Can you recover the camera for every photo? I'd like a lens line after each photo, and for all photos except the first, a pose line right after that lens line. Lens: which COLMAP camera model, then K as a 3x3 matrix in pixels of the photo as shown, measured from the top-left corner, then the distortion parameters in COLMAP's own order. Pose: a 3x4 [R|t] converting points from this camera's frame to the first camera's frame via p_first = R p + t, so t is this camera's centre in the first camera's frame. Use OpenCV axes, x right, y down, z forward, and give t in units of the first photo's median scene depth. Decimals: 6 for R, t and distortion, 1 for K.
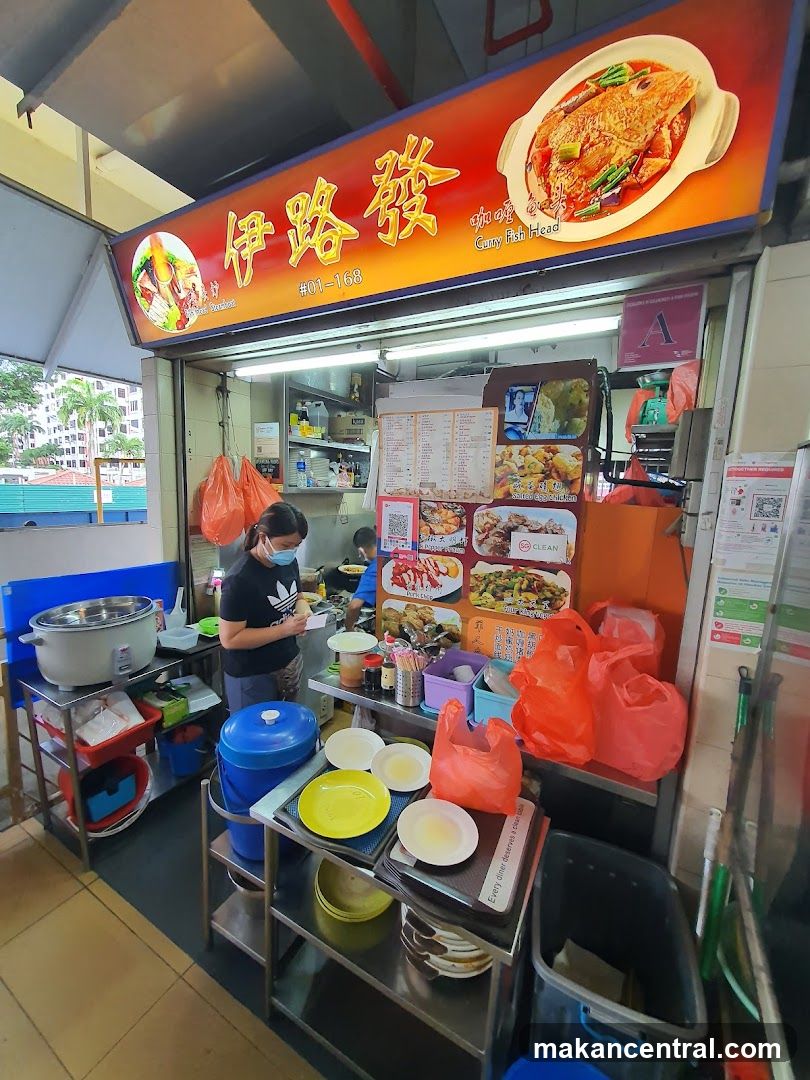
lens RADIAL K [[438.1, 0, 400.4], [0, 438.1, 541.9], [0, 0, 1]] dist [-0.002412, -0.000193]
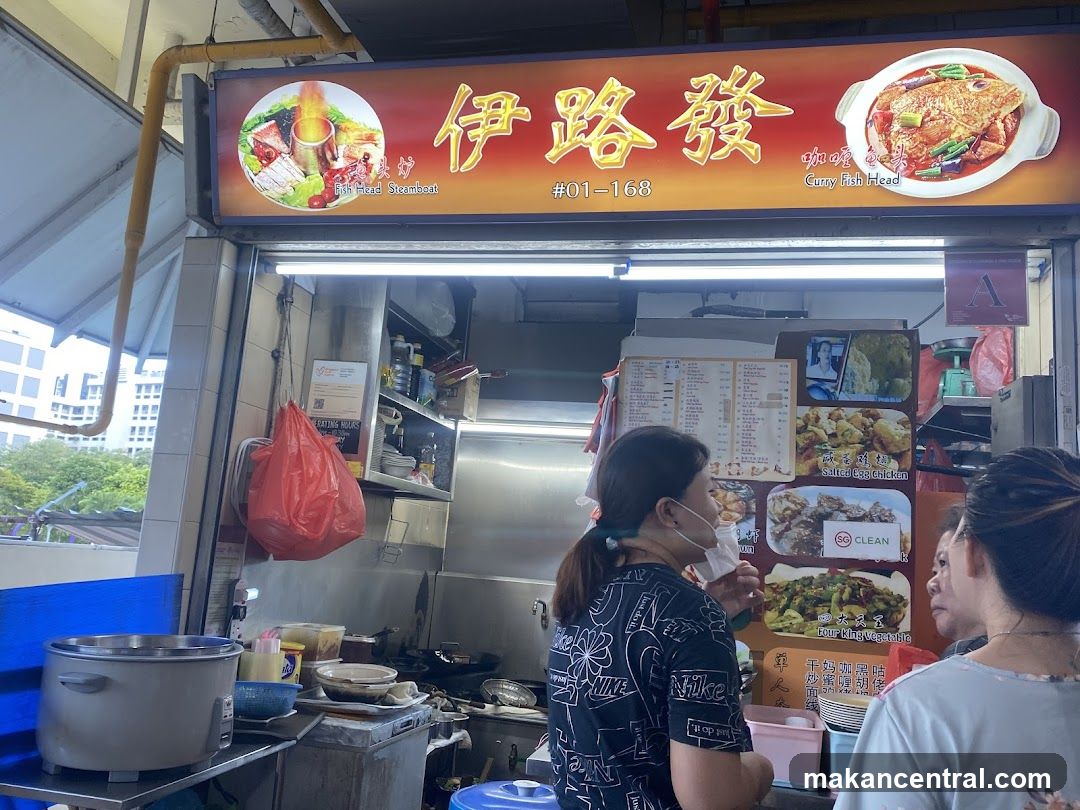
lens RADIAL K [[954.0, 0, 540.4], [0, 954.0, 374.8], [0, 0, 1]] dist [0.040894, -0.079956]
pose [[0.958817, 0.090272, 0.269296, -0.678548], [-0.002135, 0.950411, -0.310988, 0.253167], [-0.284015, 0.297606, 0.911464, -0.421418]]
